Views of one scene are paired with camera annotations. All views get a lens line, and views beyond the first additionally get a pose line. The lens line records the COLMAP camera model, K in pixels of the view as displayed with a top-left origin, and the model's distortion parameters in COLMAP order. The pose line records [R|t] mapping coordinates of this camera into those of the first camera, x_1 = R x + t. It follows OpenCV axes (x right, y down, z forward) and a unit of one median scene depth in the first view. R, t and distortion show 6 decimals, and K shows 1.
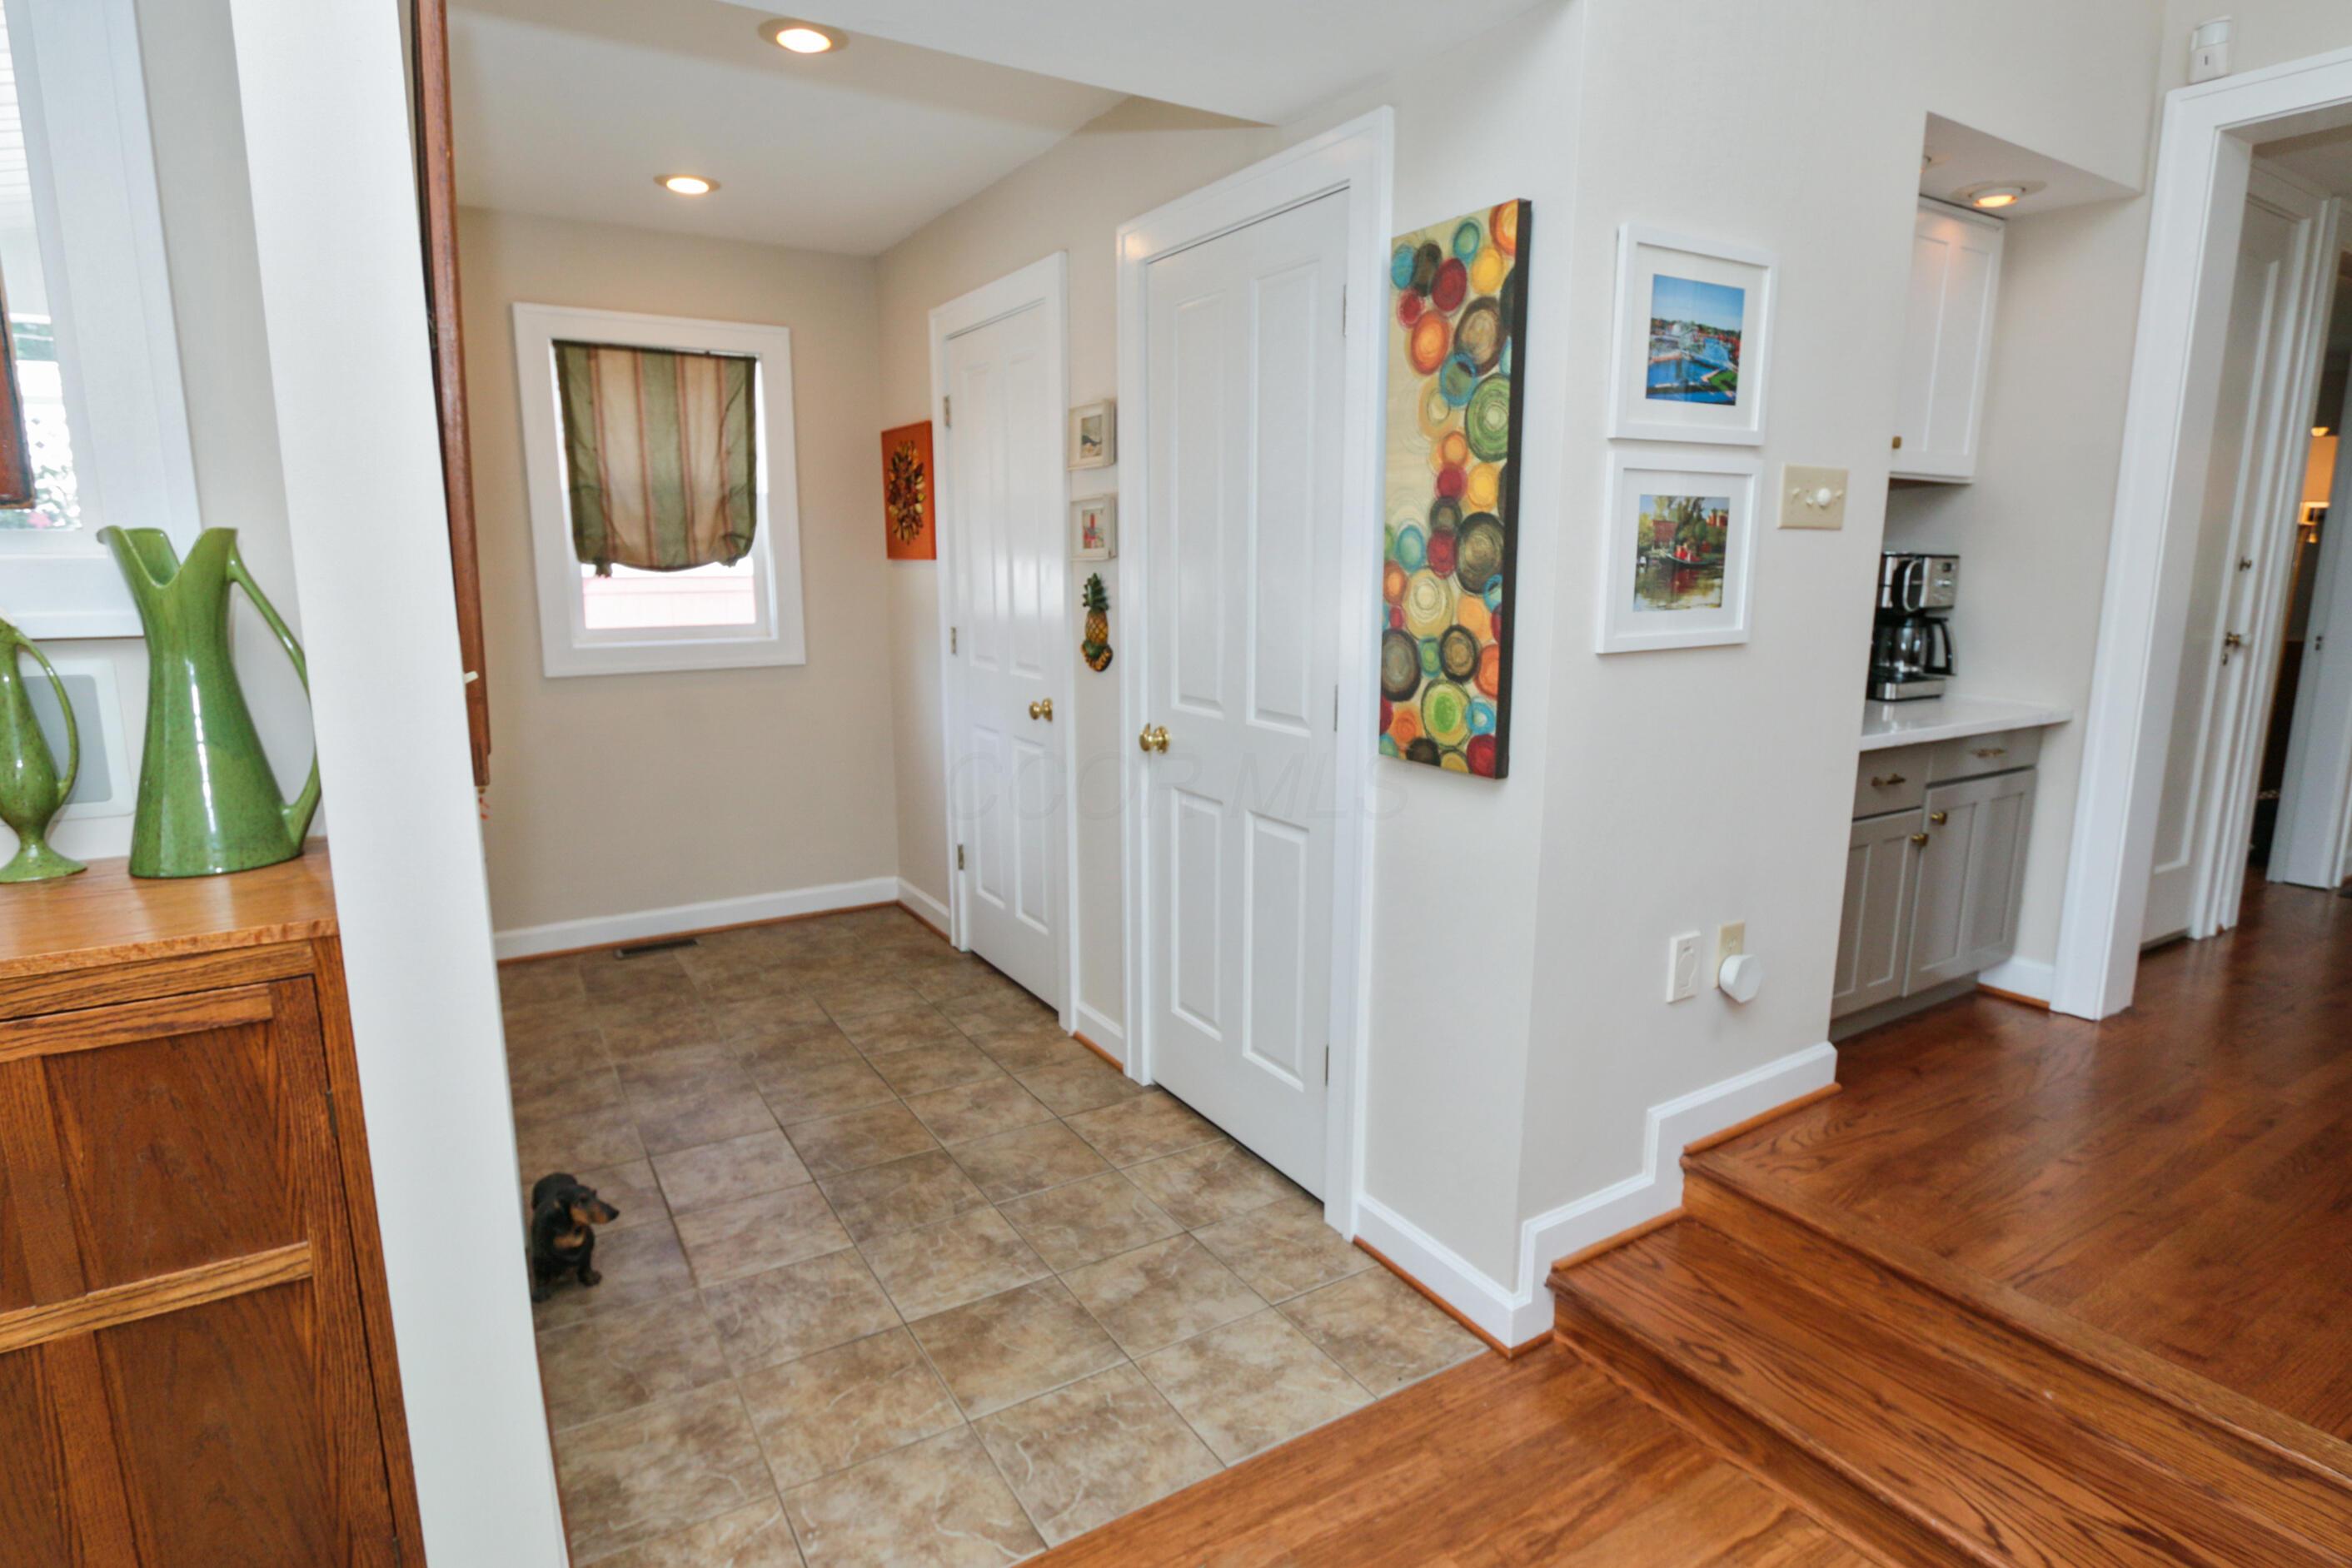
lens RADIAL K [[1243.1, 0, 1185.8], [0, 1243.1, 775.0], [0, 0, 1]] dist [-0.014680, 0.000771]
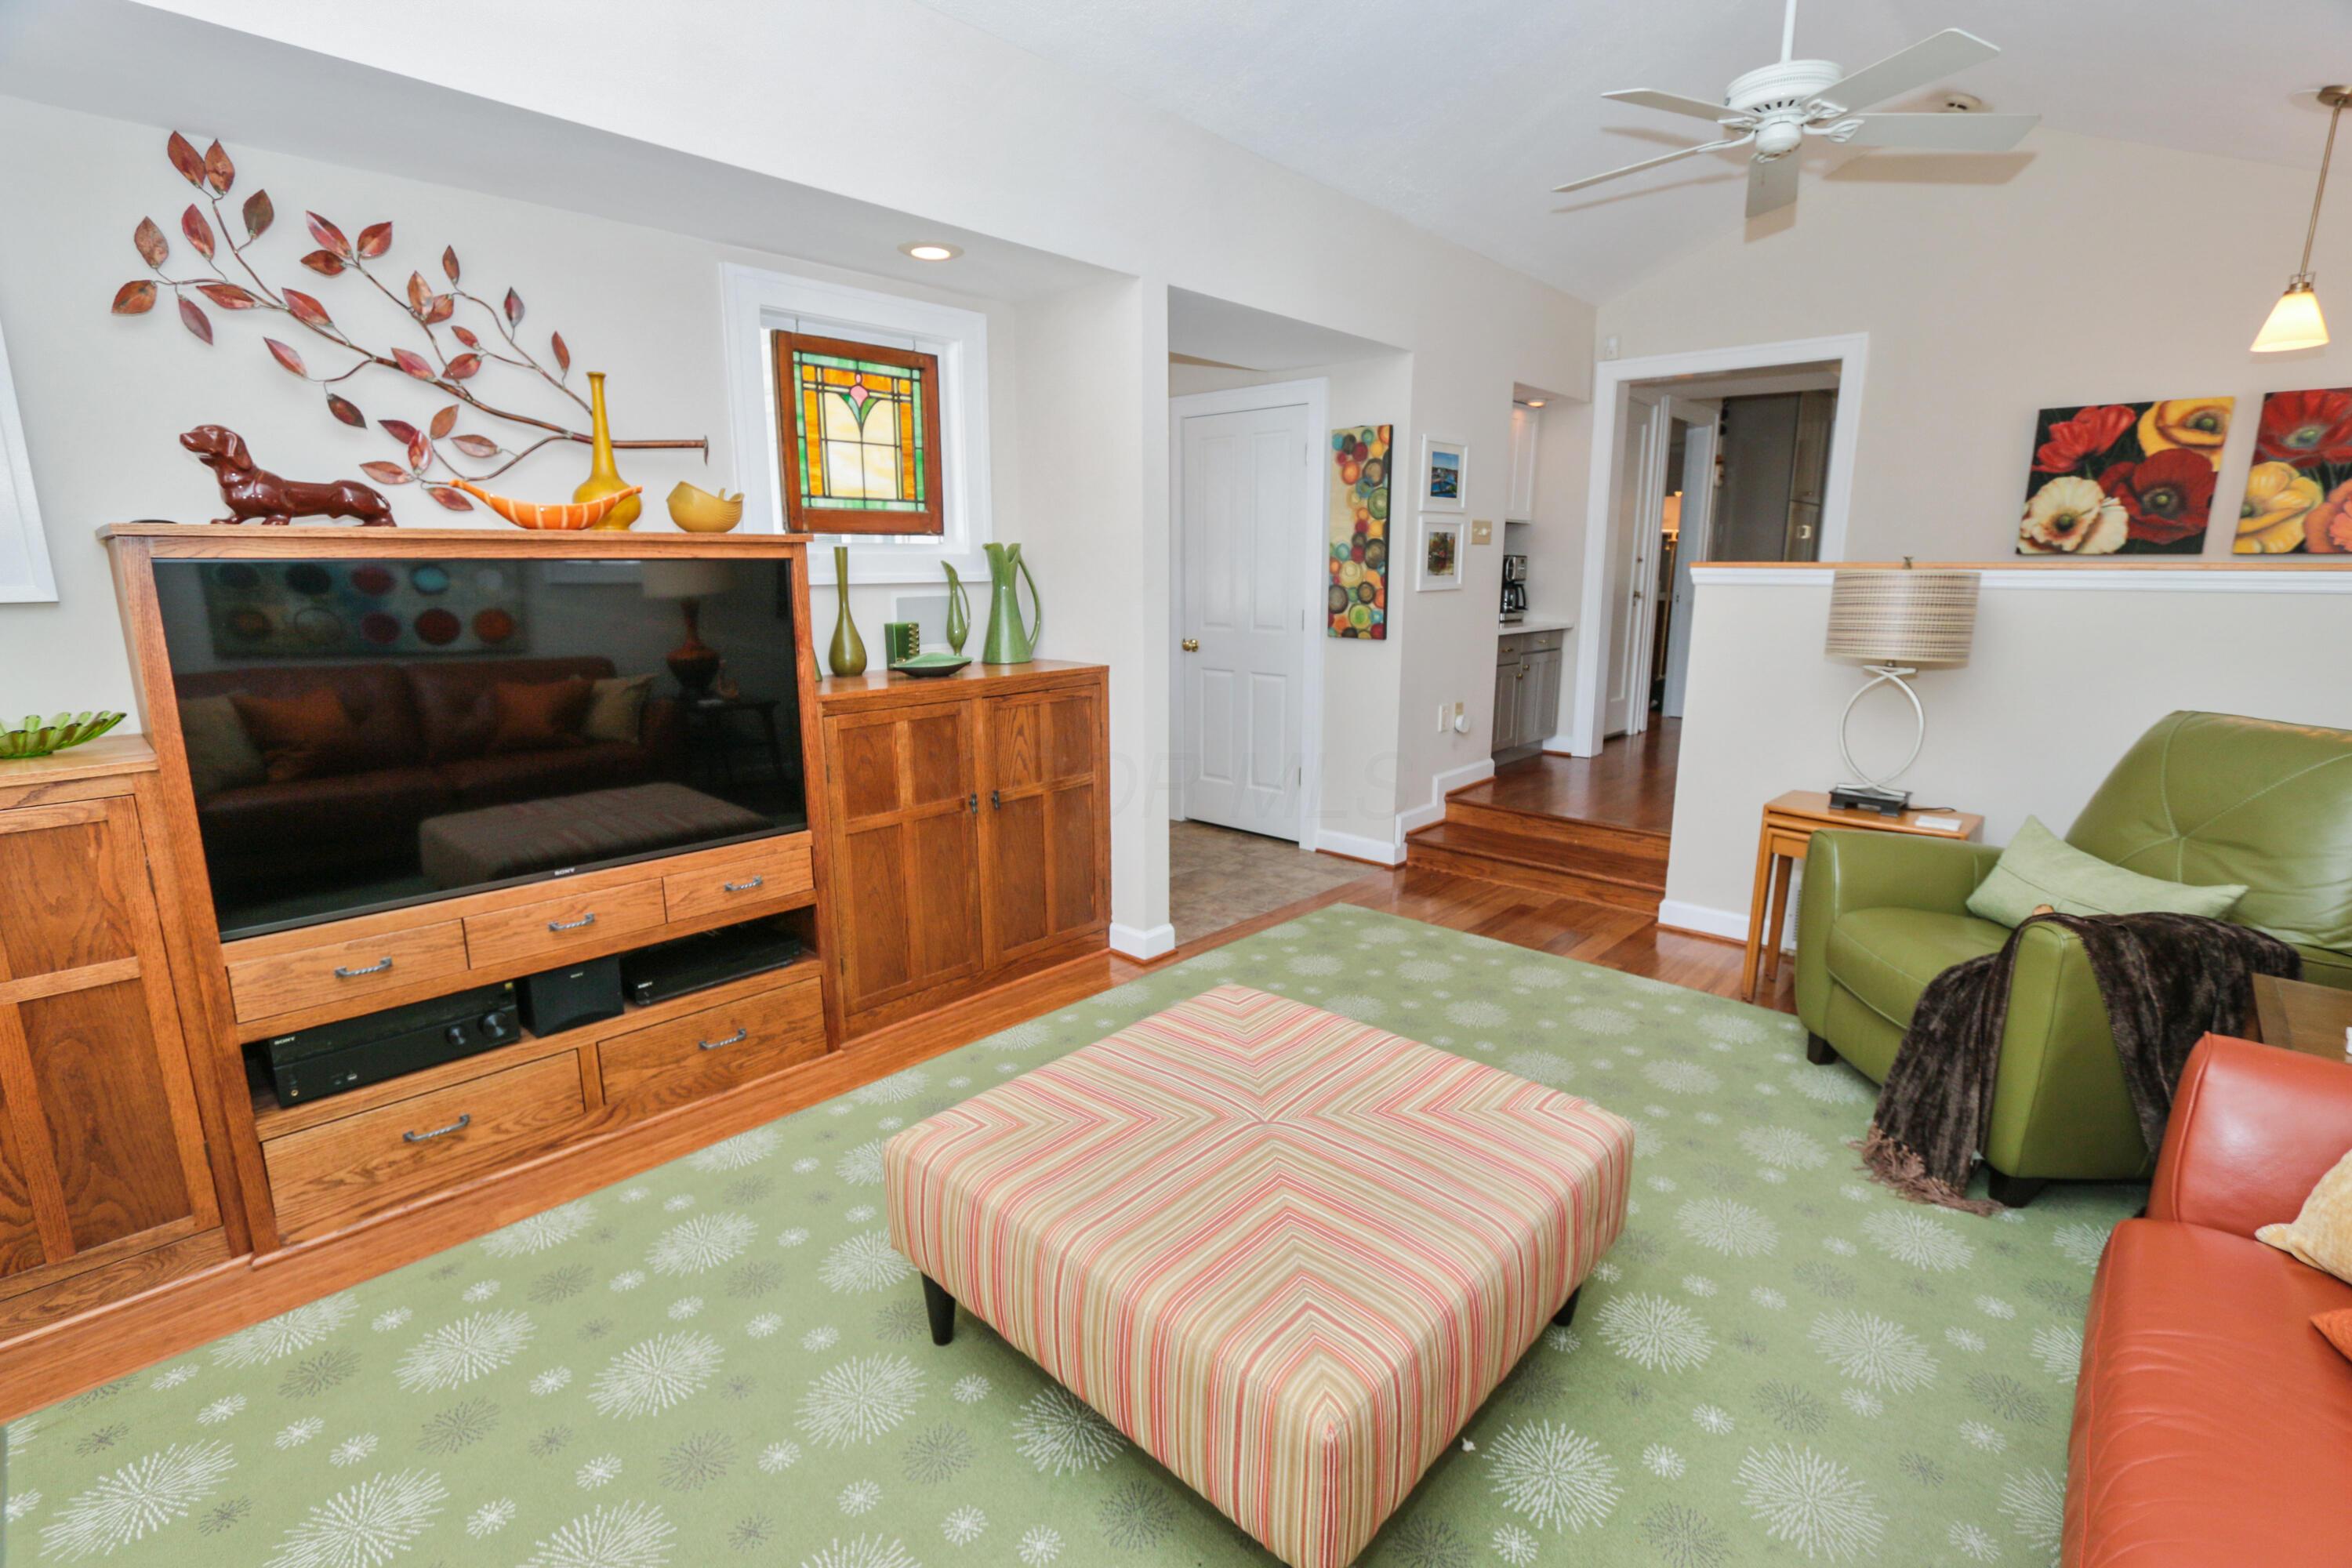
lens RADIAL K [[1104.8, 0, 1178.3], [0, 1104.8, 776.6], [0, 0, 1]] dist [-0.016990, 0.000552]
pose [[0.961577, -0.055466, 0.268875, -0.661043], [0.051579, 0.998437, 0.021505, 0.178881], [-0.269647, -0.006811, 0.962935, -0.925795]]
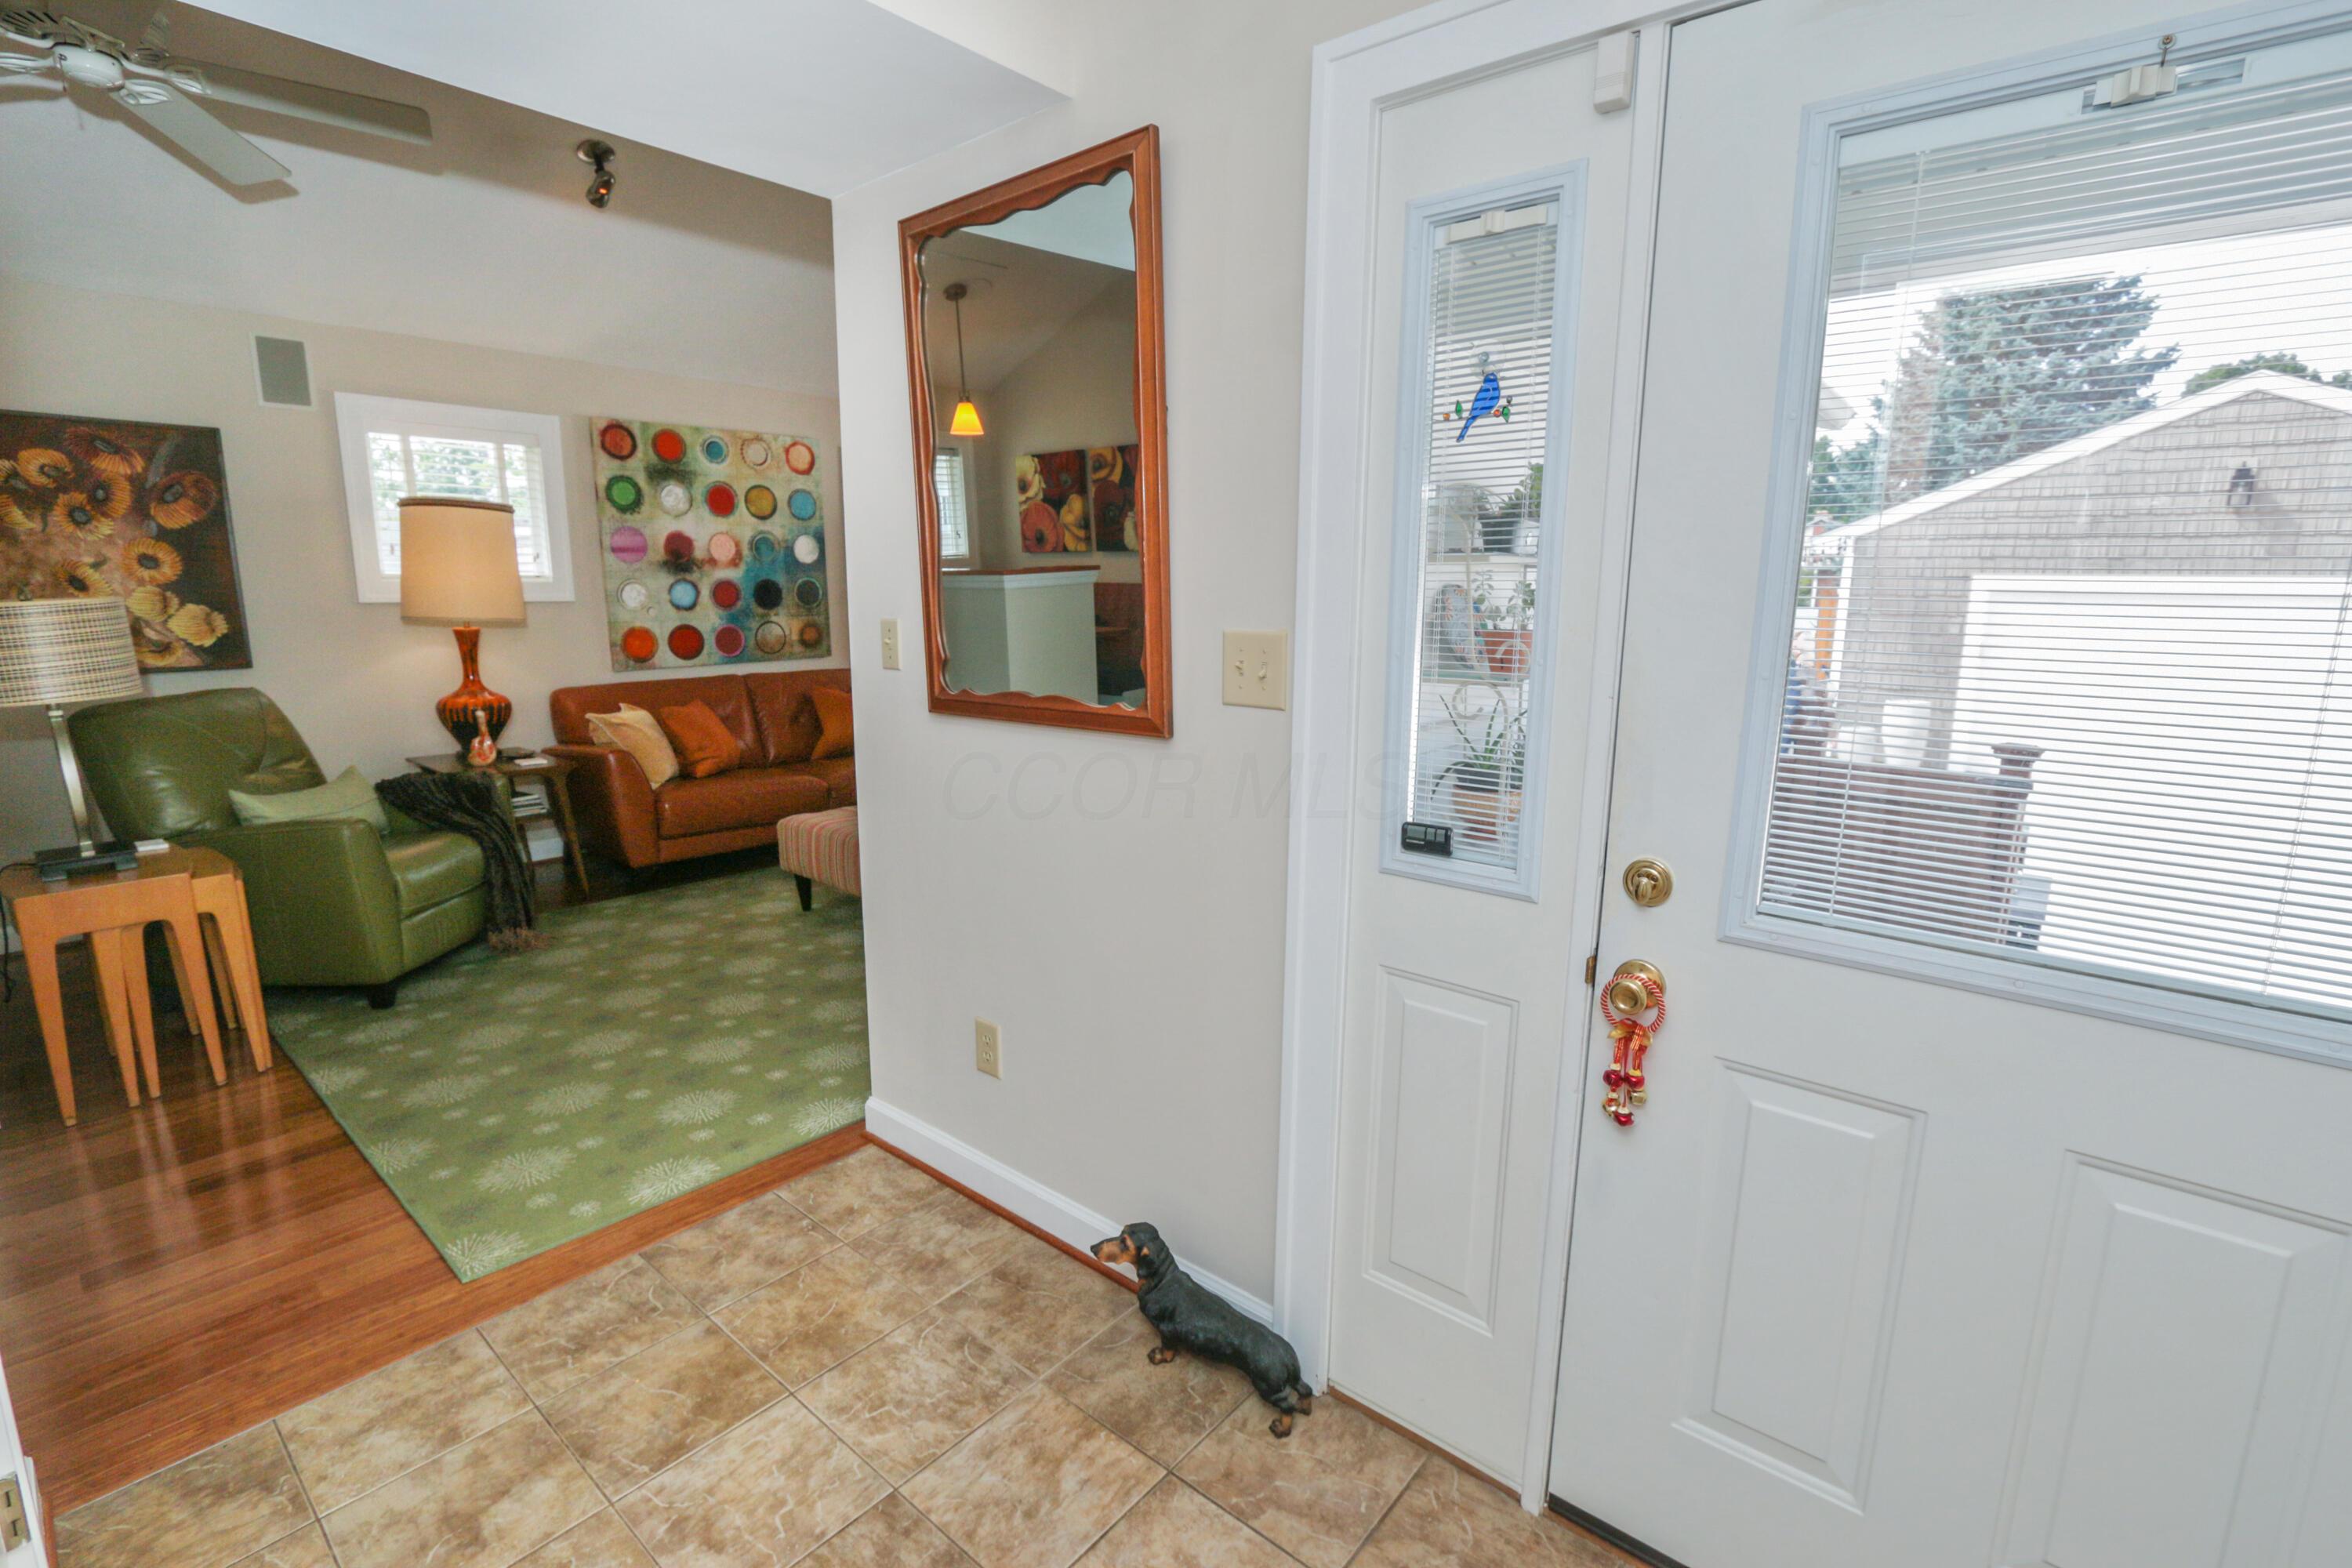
lens RADIAL K [[1059.2, 0, 1176.5], [0, 1059.2, 768.6], [0, 0, 1]] dist [-0.014587, 0.001465]
pose [[-0.949381, 0.047591, -0.310500, -0.249627], [-0.063723, 0.938727, 0.338719, -0.269654], [0.307595, 0.341359, -0.888177, 1.472258]]
